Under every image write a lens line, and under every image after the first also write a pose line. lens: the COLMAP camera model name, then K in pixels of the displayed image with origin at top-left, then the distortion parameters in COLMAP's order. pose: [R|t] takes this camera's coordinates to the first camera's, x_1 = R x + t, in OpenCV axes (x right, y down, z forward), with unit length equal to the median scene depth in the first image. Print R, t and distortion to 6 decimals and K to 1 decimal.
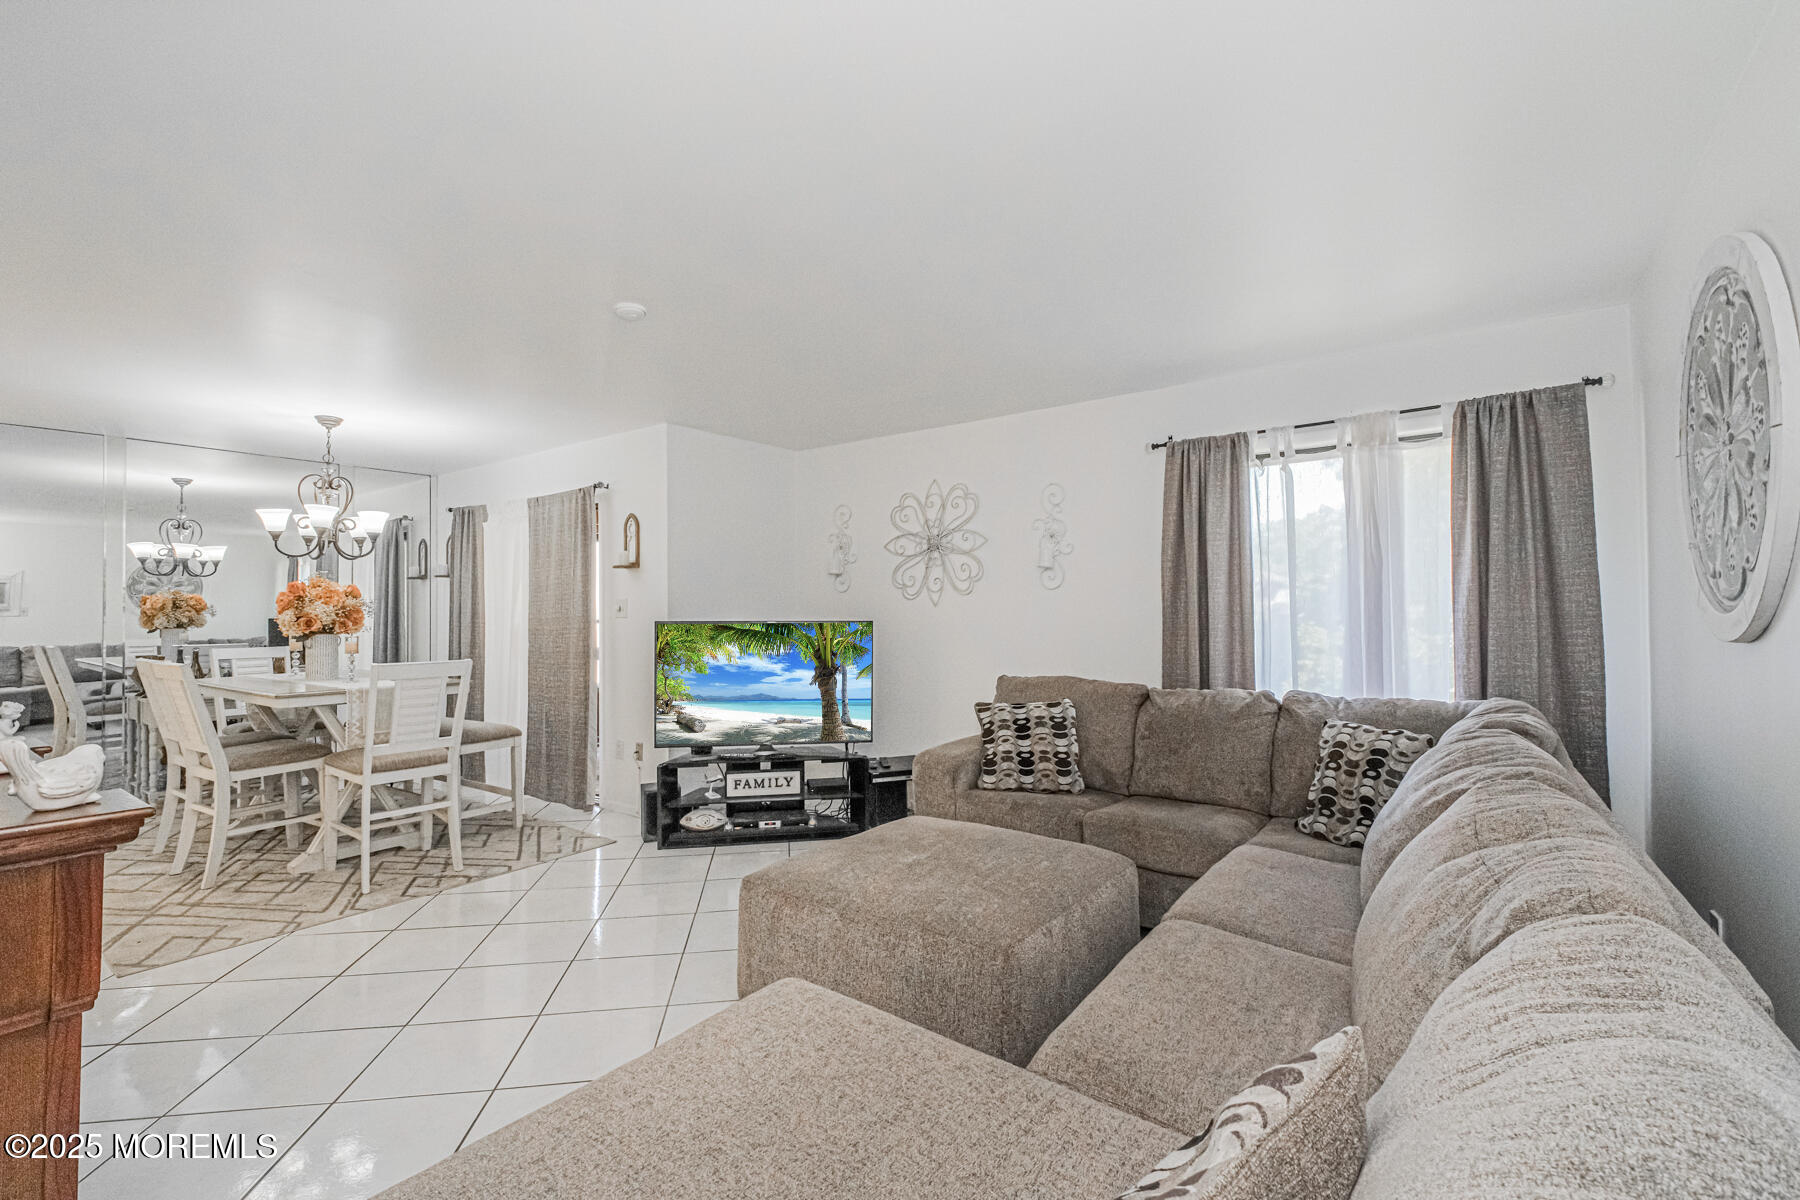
lens RADIAL K [[809.8, 0, 931.6], [0, 809.8, 599.6], [0, 0, 1]] dist [-0.000330, 0.000423]
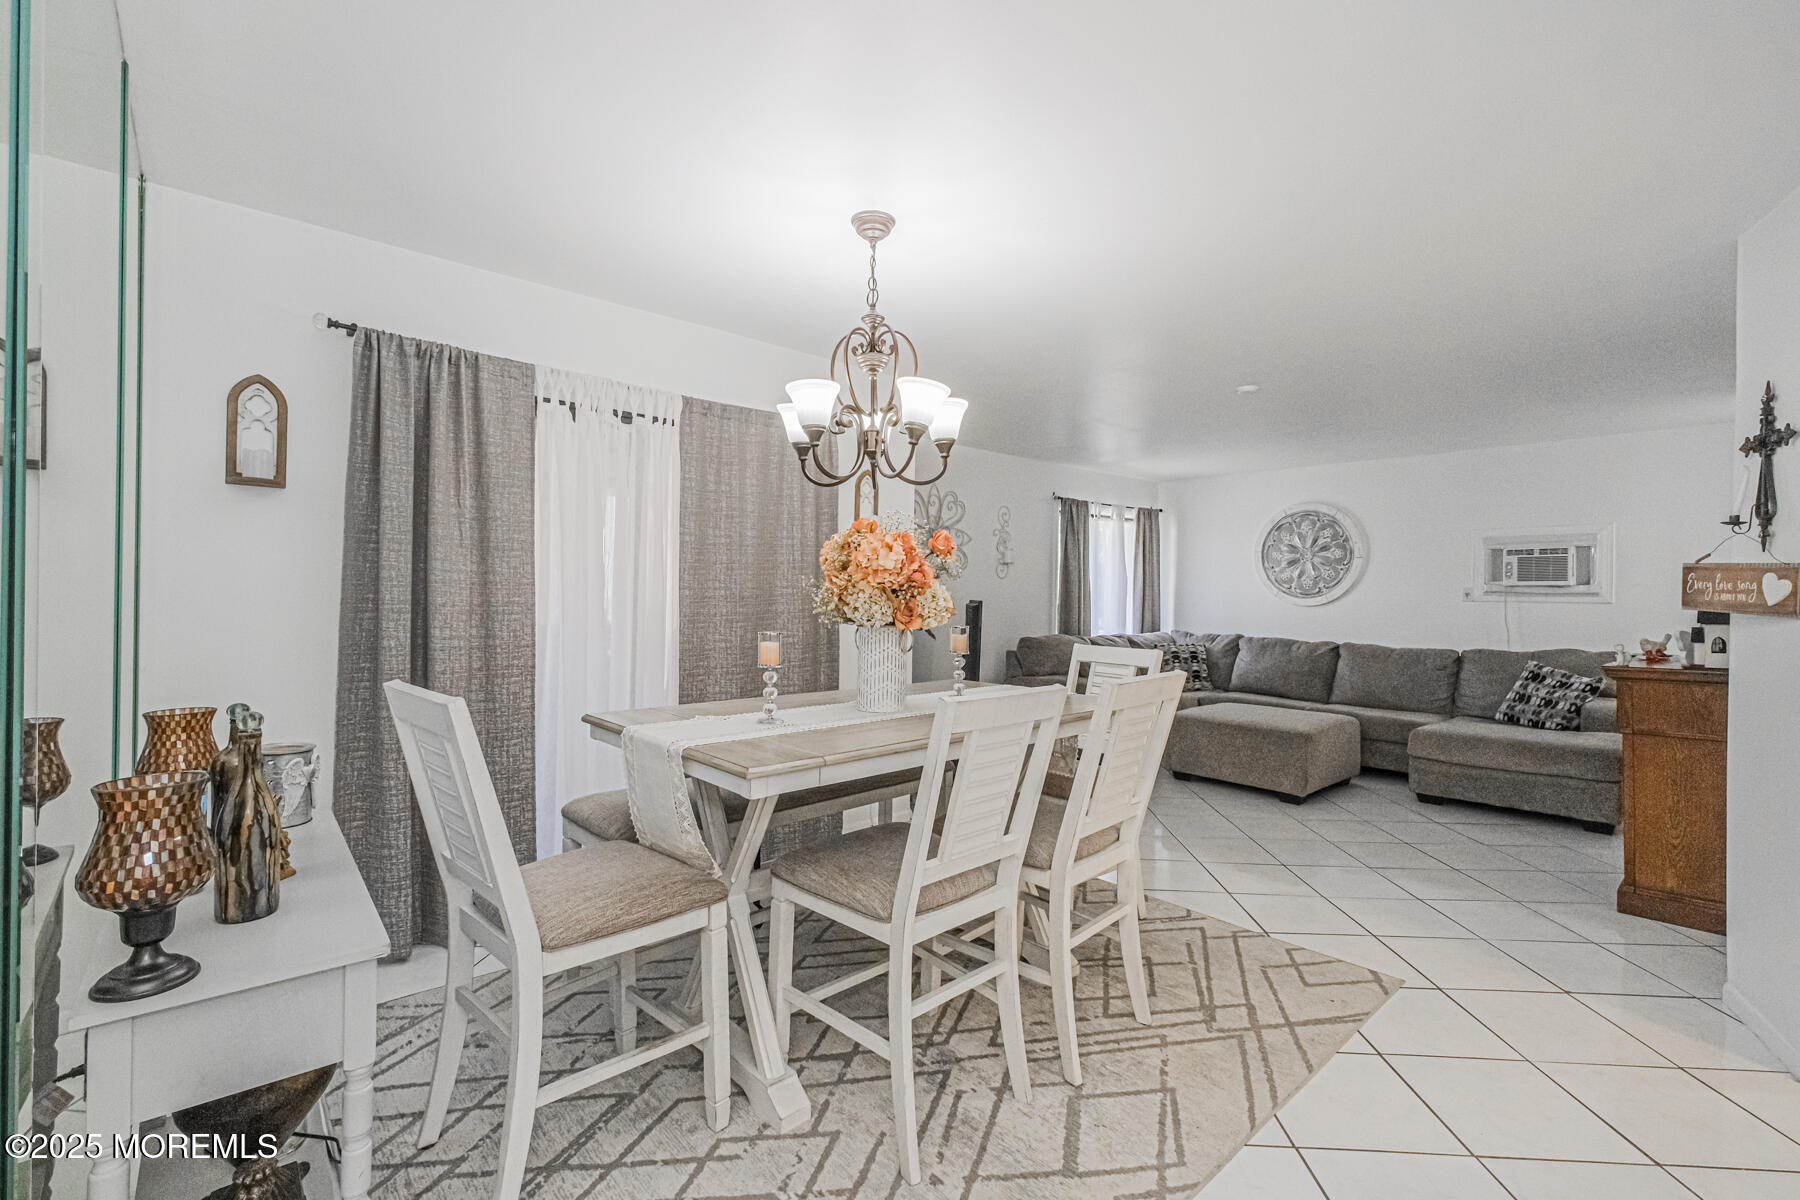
lens RADIAL K [[781.1, 0, 903.7], [0, 781.1, 592.5], [0, 0, 1]] dist [-0.002336, -0.000103]
pose [[0.199108, 0.005072, 0.979964, -1.153699], [-0.030134, 0.999545, 0.000949, 0.016555], [-0.979514, -0.029719, 0.199170, 0.804394]]
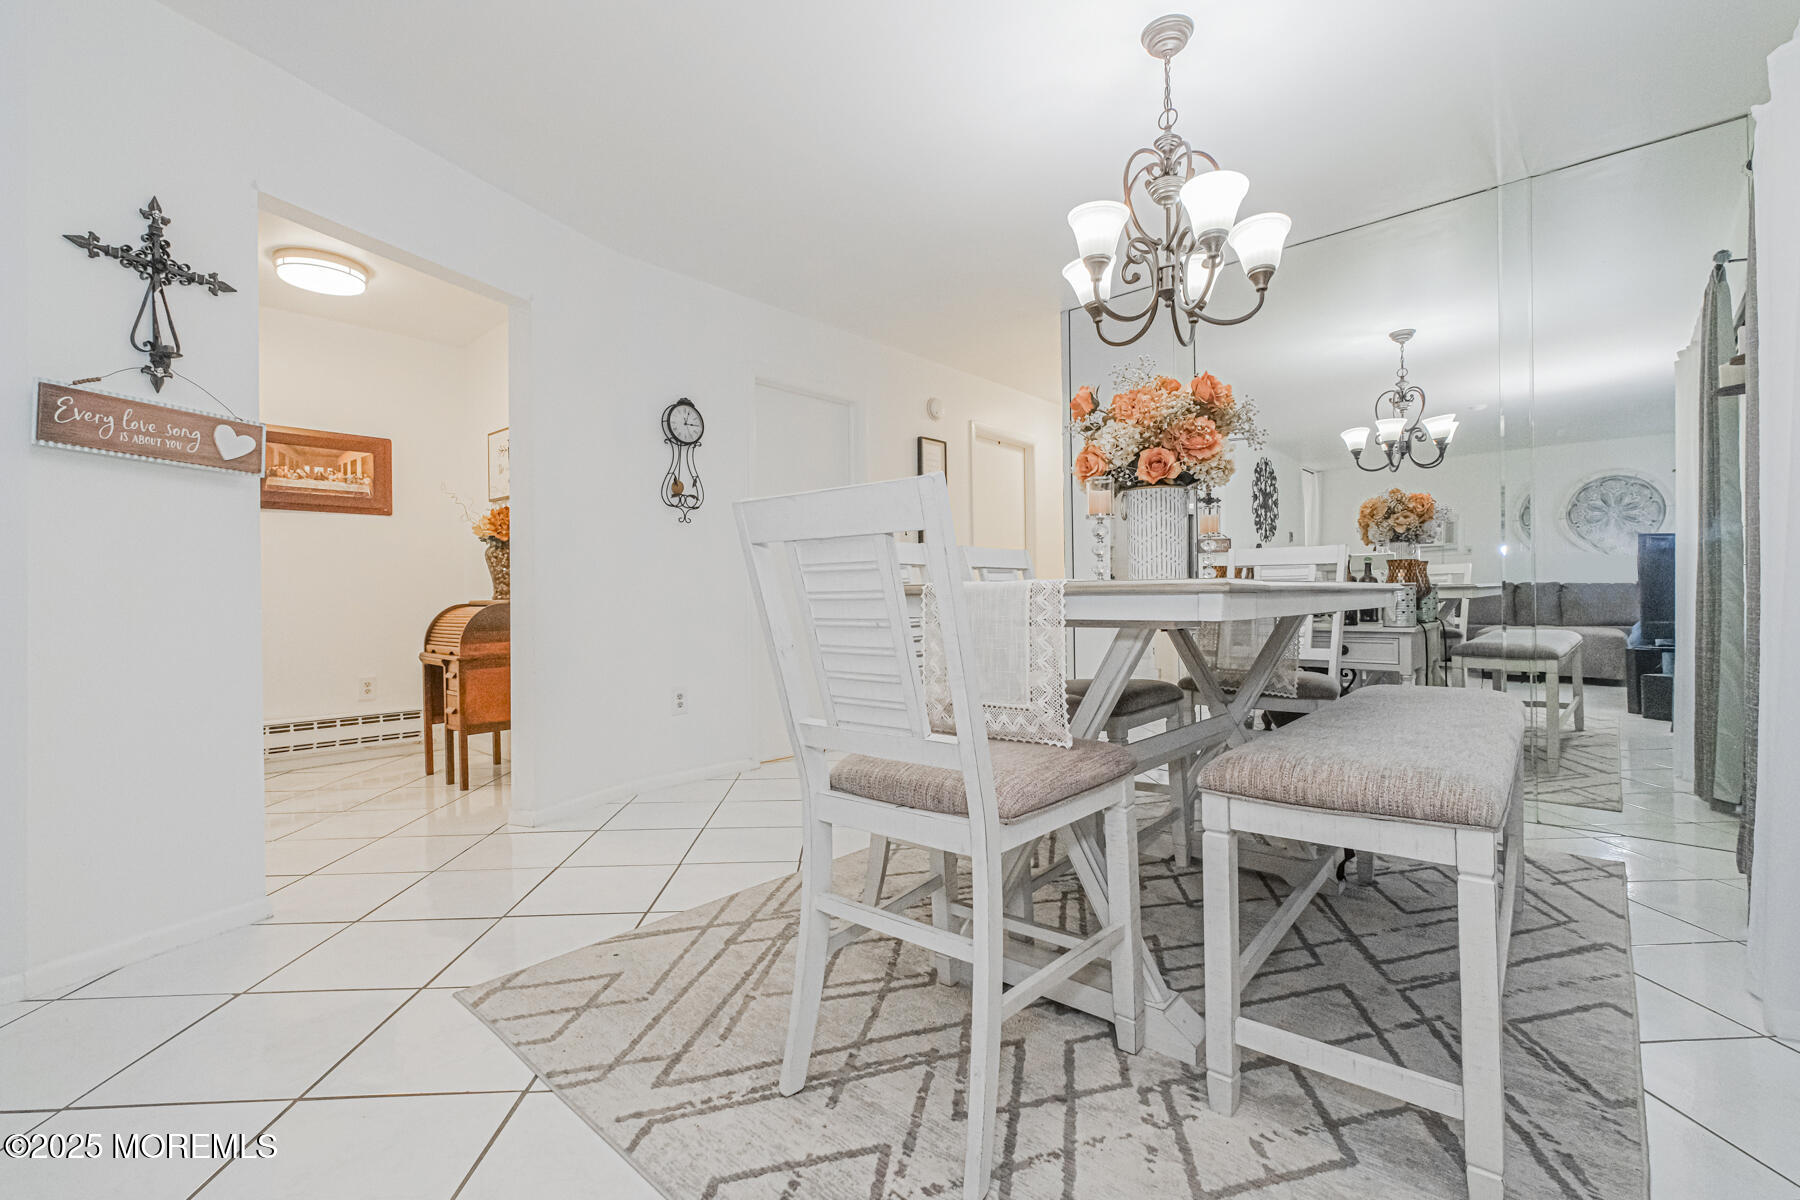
lens RADIAL K [[777.7, 0, 898.1], [0, 777.7, 596.5], [0, 0, 1]] dist [0.000020, -0.000281]
pose [[-0.094293, 0.006095, -0.995526, -0.250241], [0.030104, 0.999541, 0.003269, 0.092136], [0.995089, -0.029661, -0.094433, 0.810456]]
